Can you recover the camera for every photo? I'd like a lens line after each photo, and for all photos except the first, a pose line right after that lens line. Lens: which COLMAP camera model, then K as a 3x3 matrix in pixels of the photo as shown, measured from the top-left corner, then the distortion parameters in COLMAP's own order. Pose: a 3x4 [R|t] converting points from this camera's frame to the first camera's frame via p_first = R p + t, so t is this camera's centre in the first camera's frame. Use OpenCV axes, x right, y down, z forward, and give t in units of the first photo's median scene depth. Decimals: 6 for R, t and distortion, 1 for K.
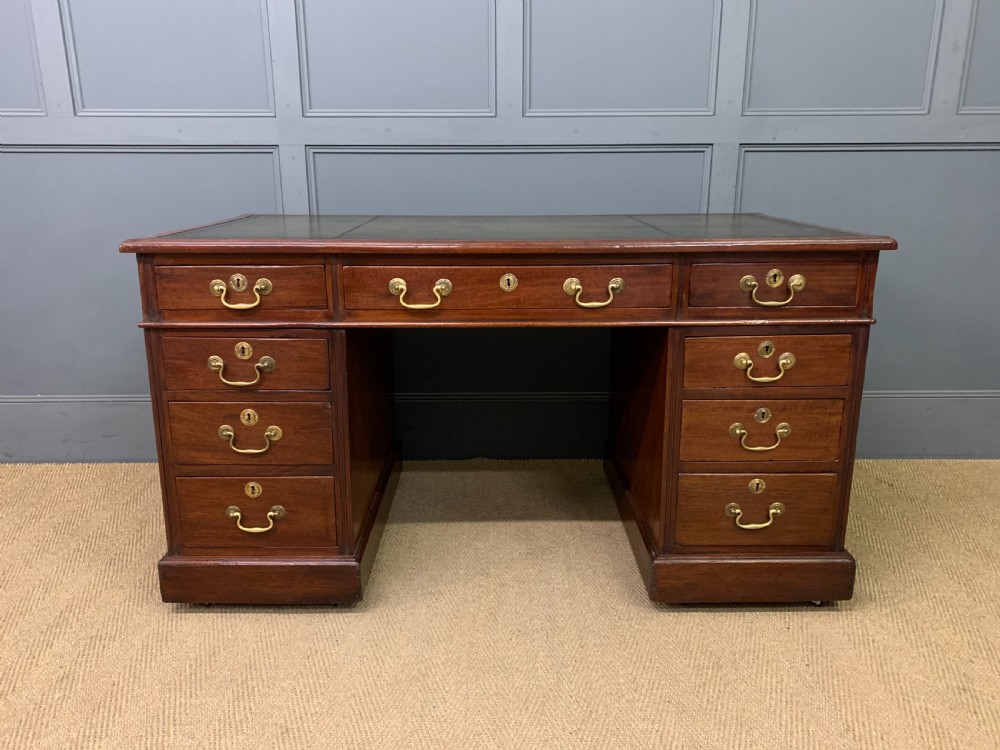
lens RADIAL K [[769.2, 0, 493.4], [0, 769.2, 367.0], [0, 0, 1]] dist [0.037155, -0.023223]
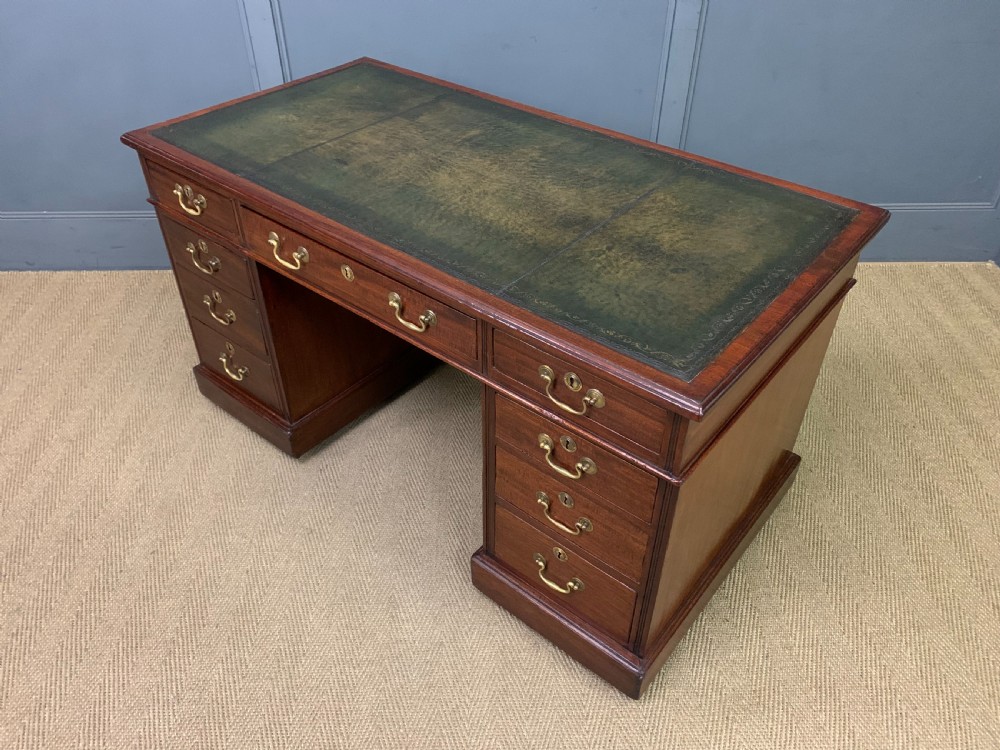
lens RADIAL K [[754.1, 0, 497.4], [0, 754.1, 392.1], [0, 0, 1]] dist [0.015941, -0.008380]
pose [[0.765461, 0.420927, -0.486713, 0.654227], [-0.169149, 0.861396, 0.478942, -0.443357], [0.620852, -0.284285, 0.730565, 0.360603]]
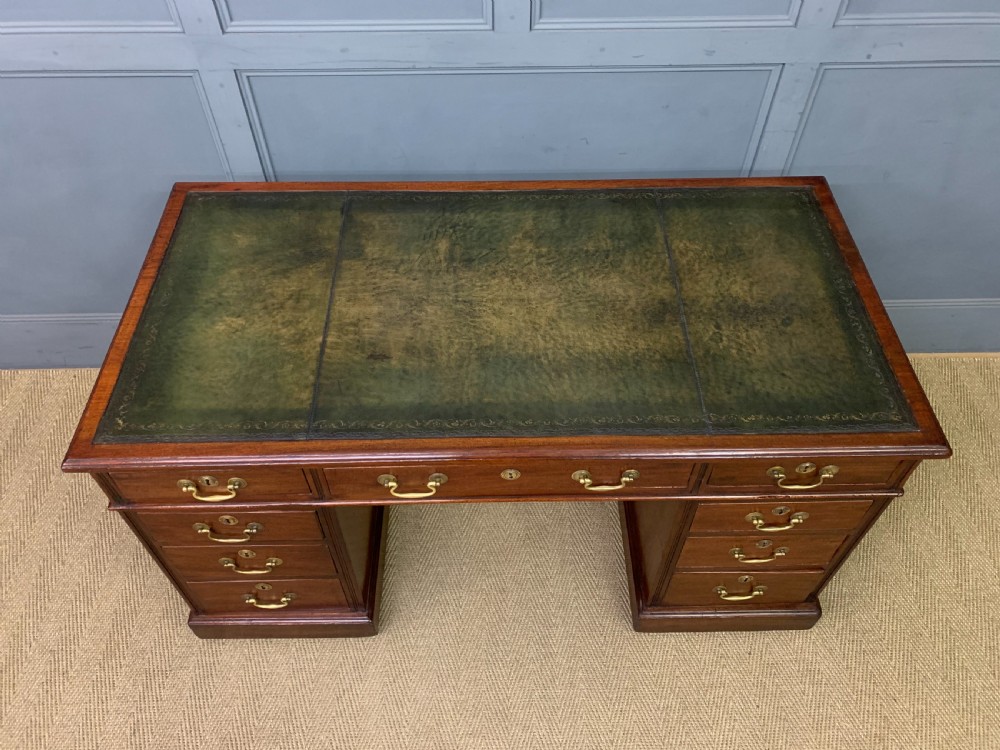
lens RADIAL K [[769.2, 0, 503.4], [0, 769.2, 375.0], [0, 0, 1]] dist [0.037155, -0.023223]
pose [[0.999830, -0.009277, 0.015933, -0.001755], [-0.001862, 0.808955, 0.587867, -0.696157], [-0.018342, -0.587797, 0.808801, 0.324044]]
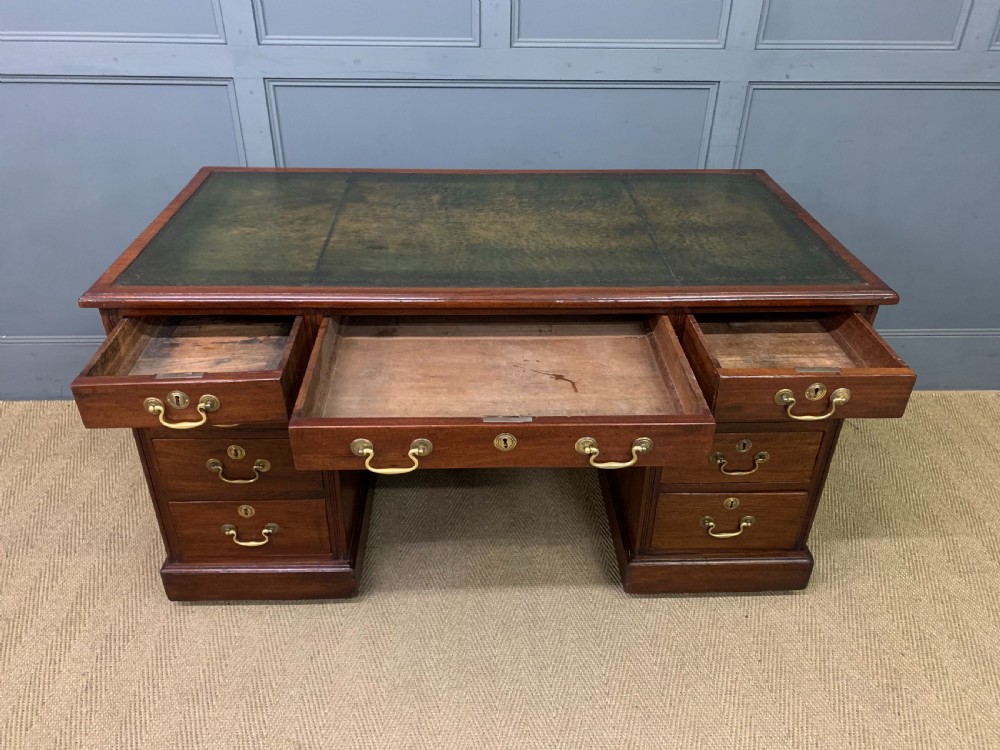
lens RADIAL K [[769.2, 0, 499.3], [0, 769.2, 378.5], [0, 0, 1]] dist [0.037155, -0.023223]
pose [[0.999149, -0.003628, 0.041090, -0.017263], [-0.008822, 0.954280, 0.298783, -0.323791], [-0.040295, -0.298891, 0.953436, 0.062448]]
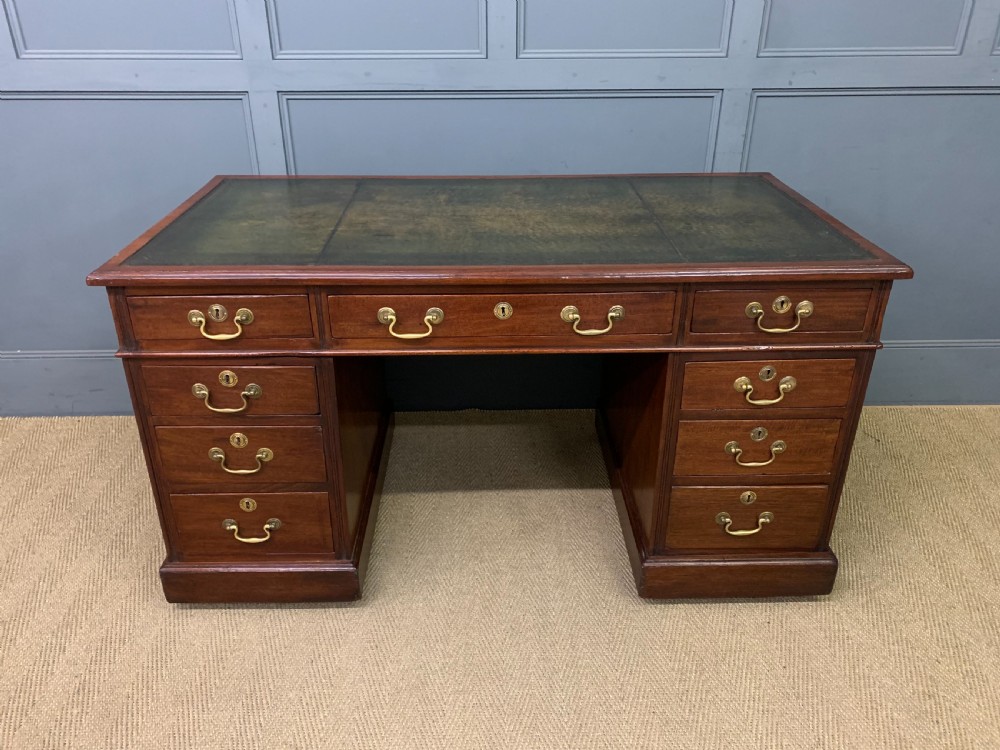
lens RADIAL K [[769.2, 0, 492.2], [0, 769.2, 367.8], [0, 0, 1]] dist [0.037155, -0.023223]
pose [[0.999890, -0.005951, 0.013613, -0.006810], [0.002956, 0.977643, 0.210252, -0.228641], [-0.014559, -0.210189, 0.977552, 0.052928]]
